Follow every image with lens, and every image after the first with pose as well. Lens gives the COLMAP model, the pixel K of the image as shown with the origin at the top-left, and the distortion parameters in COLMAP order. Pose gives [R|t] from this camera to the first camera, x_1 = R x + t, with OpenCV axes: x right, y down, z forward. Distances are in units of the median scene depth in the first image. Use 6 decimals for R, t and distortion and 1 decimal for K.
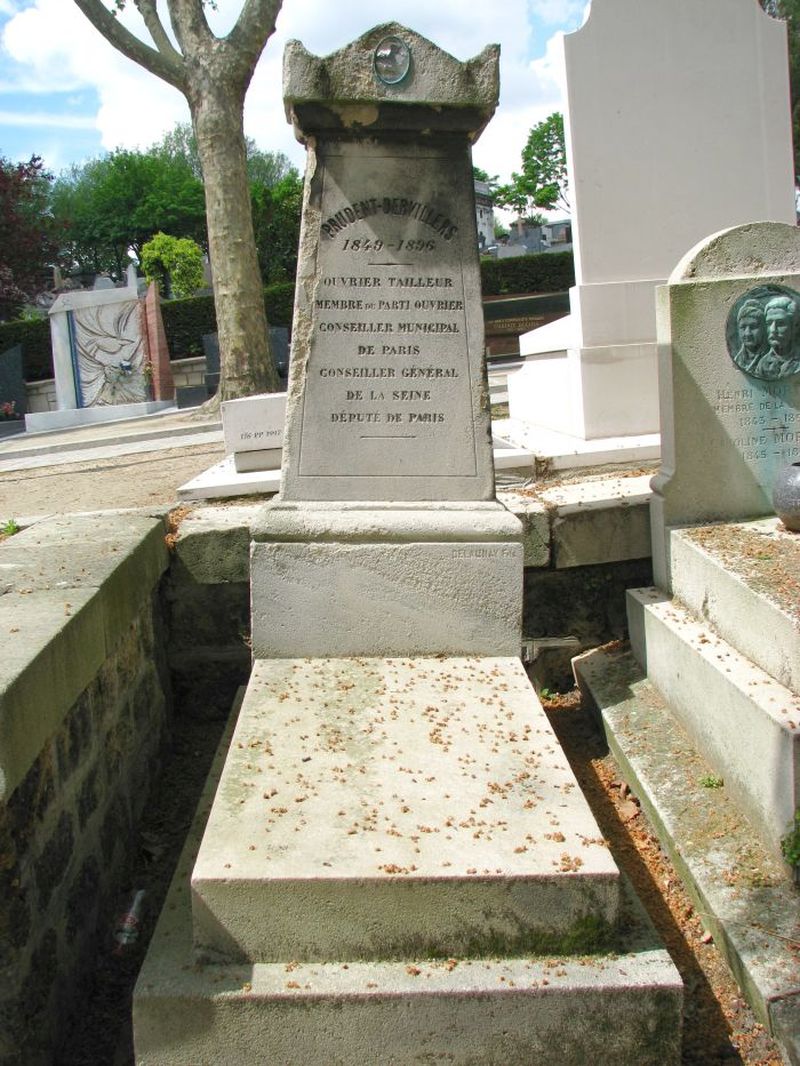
lens RADIAL K [[1150.2, 0, 372.2], [0, 1150.2, 527.3], [0, 0, 1]] dist [-0.207985, 0.254291]
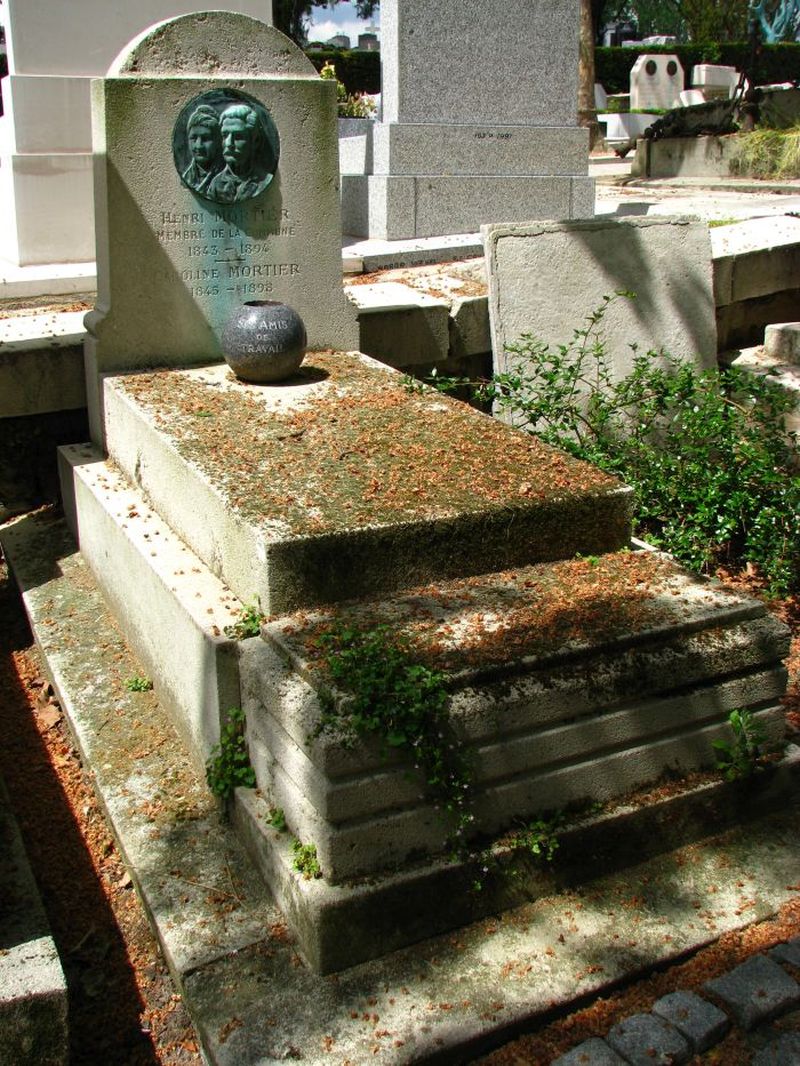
lens RADIAL K [[1150.2, 0, 372.2], [0, 1150.2, 527.3], [0, 0, 1]] dist [-0.207985, 0.254291]
pose [[0.911876, -0.037661, 0.408734, 0.101166], [-0.024410, 0.989044, 0.145588, -0.015922], [-0.409739, -0.142735, 0.900967, 0.151684]]
